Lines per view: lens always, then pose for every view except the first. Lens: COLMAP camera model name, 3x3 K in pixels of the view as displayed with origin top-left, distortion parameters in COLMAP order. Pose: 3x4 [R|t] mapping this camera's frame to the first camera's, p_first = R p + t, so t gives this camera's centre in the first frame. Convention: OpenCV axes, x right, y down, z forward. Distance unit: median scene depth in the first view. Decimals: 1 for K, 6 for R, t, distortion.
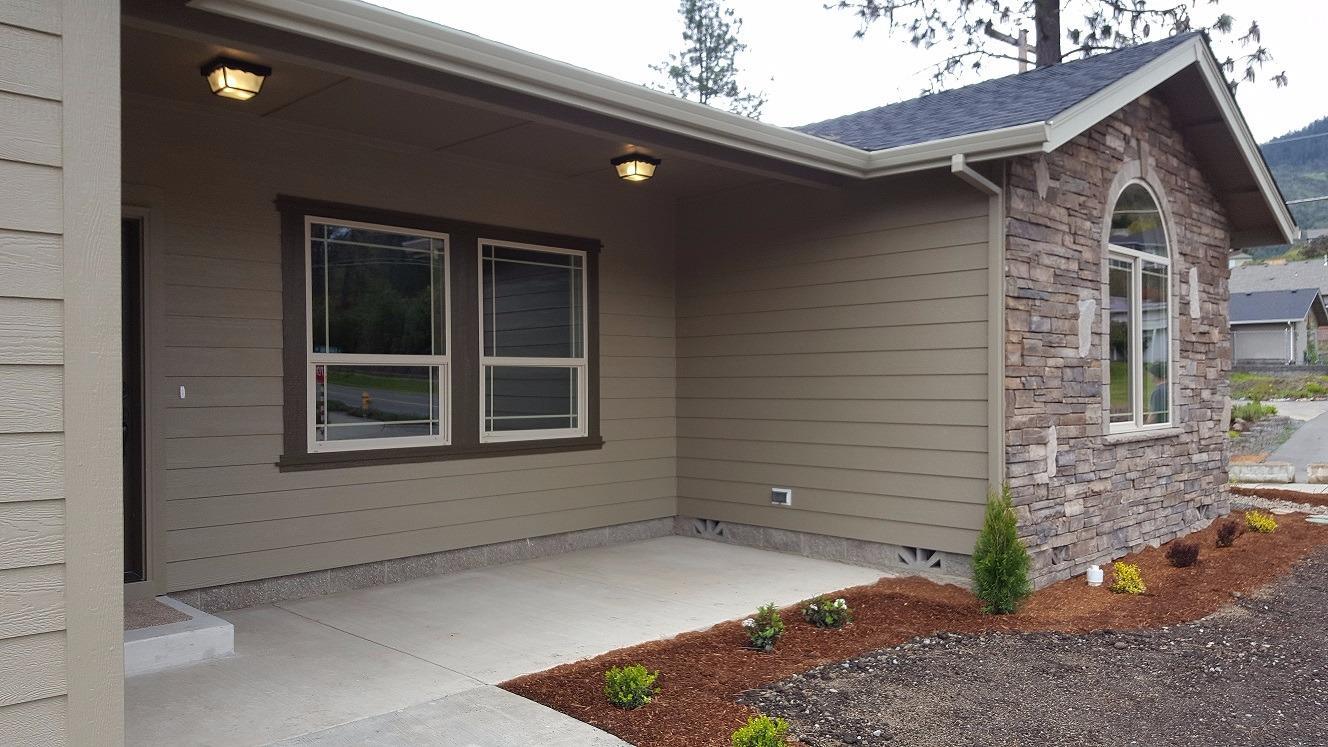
lens RADIAL K [[971.1, 0, 657.7], [0, 971.1, 380.9], [0, 0, 1]] dist [0.170288, -0.291913]
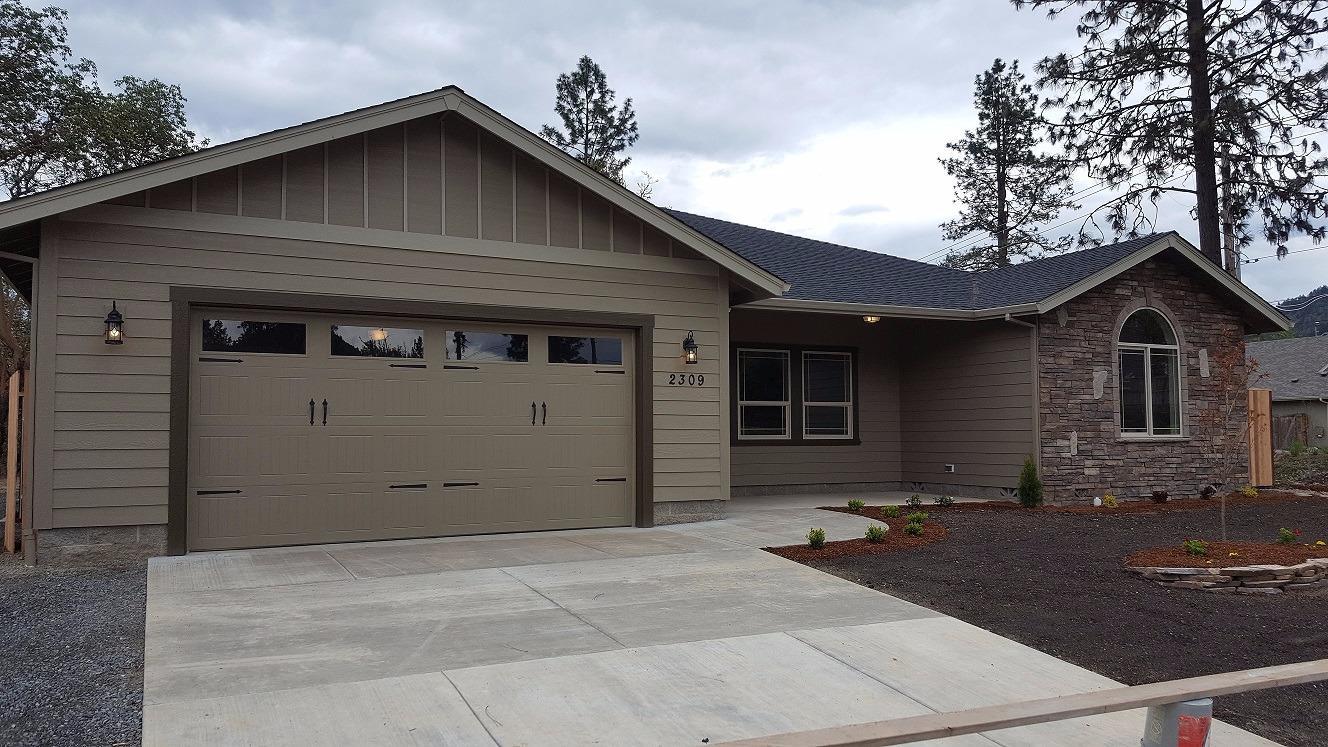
lens RADIAL K [[971.1, 0, 657.7], [0, 971.1, 380.9], [0, 0, 1]] dist [0.170288, -0.291913]
pose [[0.949673, -0.019277, -0.312648, 0.195438], [0.002155, 0.998483, -0.055019, 0.047357], [0.313234, 0.051576, 0.948274, -1.184486]]
